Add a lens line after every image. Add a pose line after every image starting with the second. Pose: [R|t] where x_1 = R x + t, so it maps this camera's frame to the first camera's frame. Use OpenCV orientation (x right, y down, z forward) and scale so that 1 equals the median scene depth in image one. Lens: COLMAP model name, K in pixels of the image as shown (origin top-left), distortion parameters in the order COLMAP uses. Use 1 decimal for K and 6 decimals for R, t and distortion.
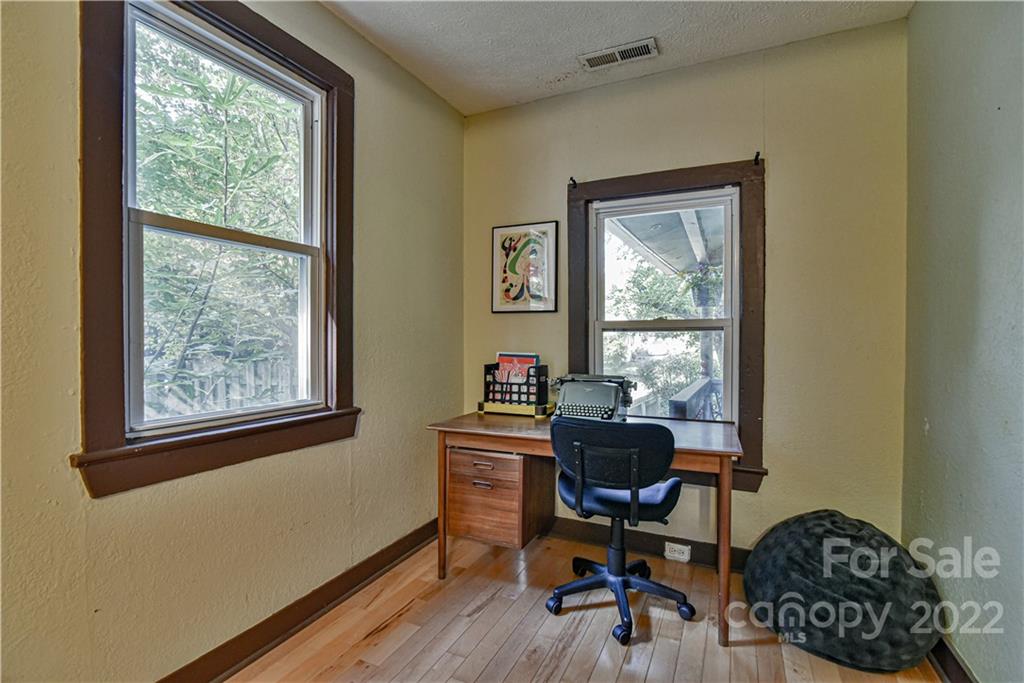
lens RADIAL K [[473.2, 0, 510.1], [0, 473.2, 341.2], [0, 0, 1]] dist [-0.023735, 0.001763]
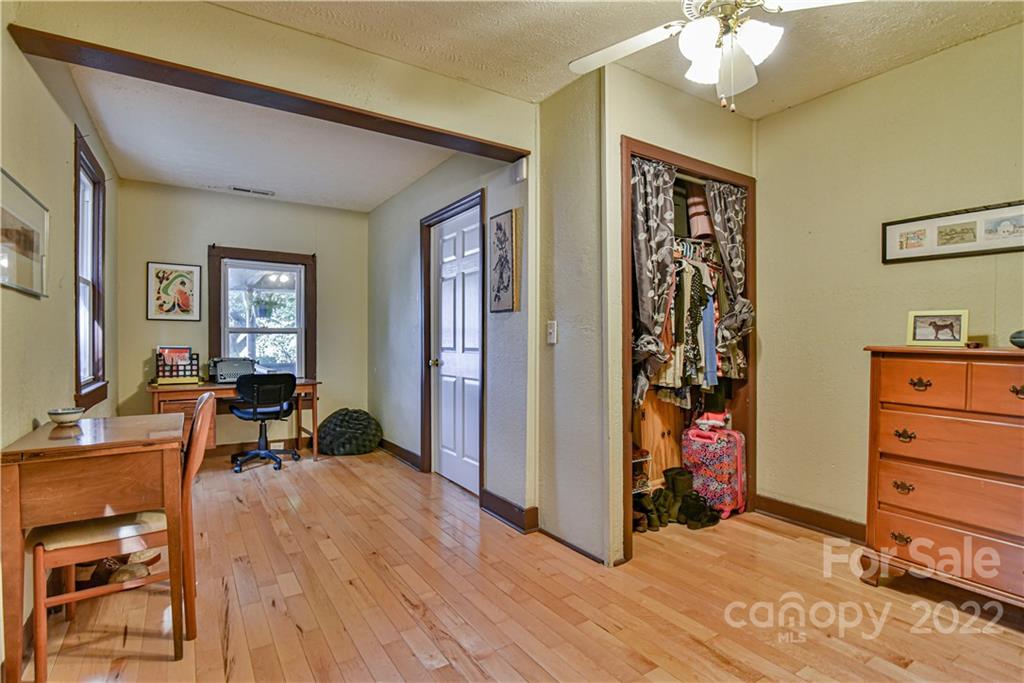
lens RADIAL K [[517.4, 0, 507.6], [0, 517.4, 343.4], [0, 0, 1]] dist [0.002887, 0.000392]
pose [[0.507319, -0.004154, 0.861749, -0.934297], [0.007074, 0.999975, 0.000656, 0.022127], [-0.861730, 0.005763, 0.507335, -0.852707]]
